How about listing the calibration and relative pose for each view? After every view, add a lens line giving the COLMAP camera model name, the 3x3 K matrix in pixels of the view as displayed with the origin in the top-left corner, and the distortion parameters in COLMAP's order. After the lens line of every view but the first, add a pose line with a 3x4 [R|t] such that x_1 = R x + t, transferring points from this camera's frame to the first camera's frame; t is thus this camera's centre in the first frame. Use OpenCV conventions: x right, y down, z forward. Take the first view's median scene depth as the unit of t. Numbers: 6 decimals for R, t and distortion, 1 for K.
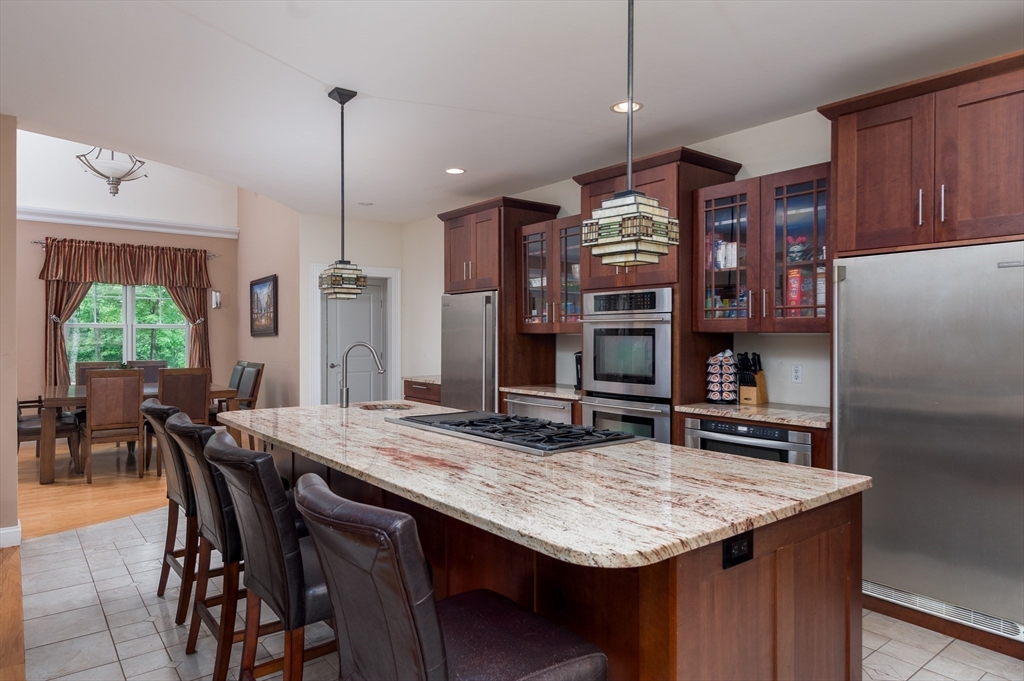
lens RADIAL K [[623.6, 0, 503.5], [0, 623.6, 335.2], [0, 0, 1]] dist [-0.004543, 0.001285]
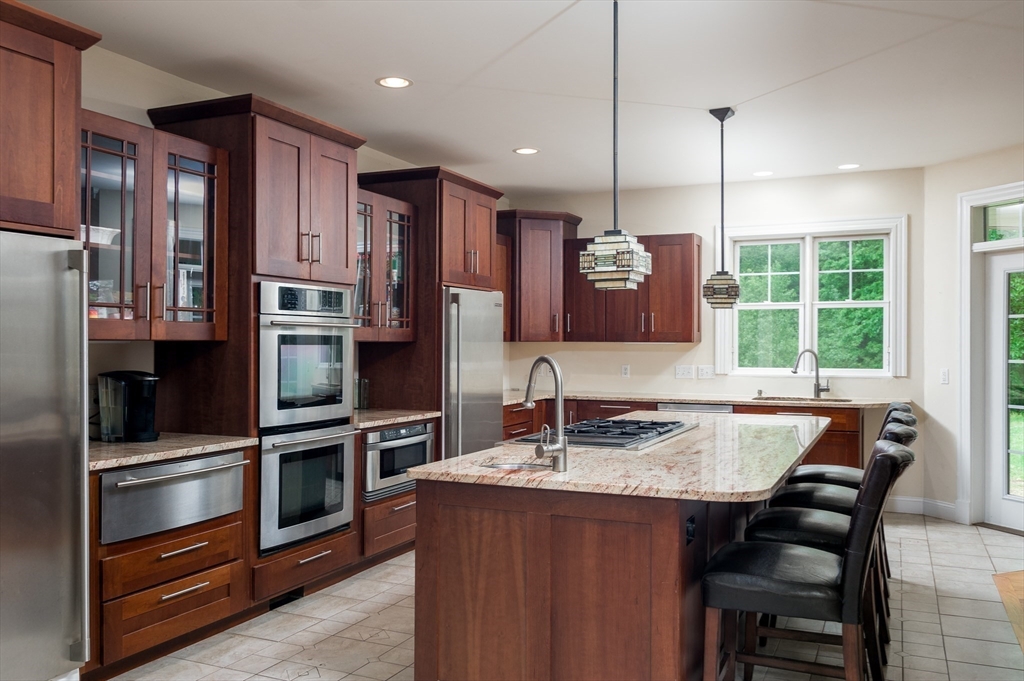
lens RADIAL K [[856.6, 0, 513.9], [0, 856.6, 342.1], [0, 0, 1]] dist [0.012811, -0.013644]
pose [[-0.461143, 0.001084, 0.887325, -0.618426], [-0.002314, 0.999994, -0.002424, -0.000167], [-0.887323, -0.003172, -0.461137, 0.924700]]
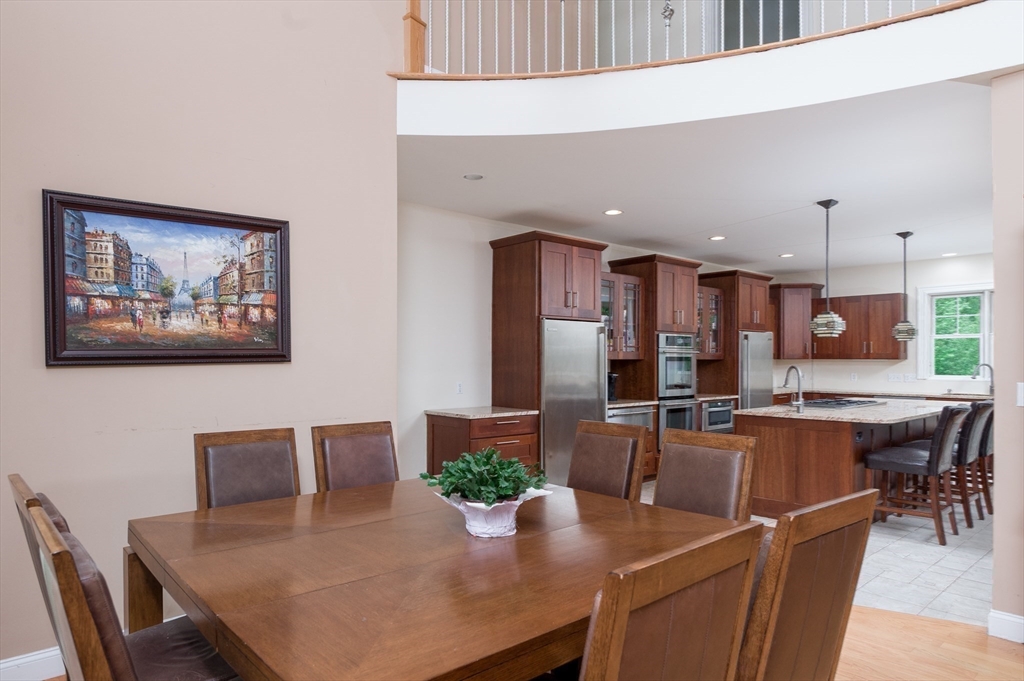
lens RADIAL K [[623.6, 0, 488.9], [0, 623.6, 361.7], [0, 0, 1]] dist [-0.004543, 0.001285]
pose [[-0.041963, -0.002645, 0.999116, -1.066043], [-0.000737, 0.999996, 0.002617, -0.001004], [-0.999119, -0.000626, -0.041965, 1.155872]]
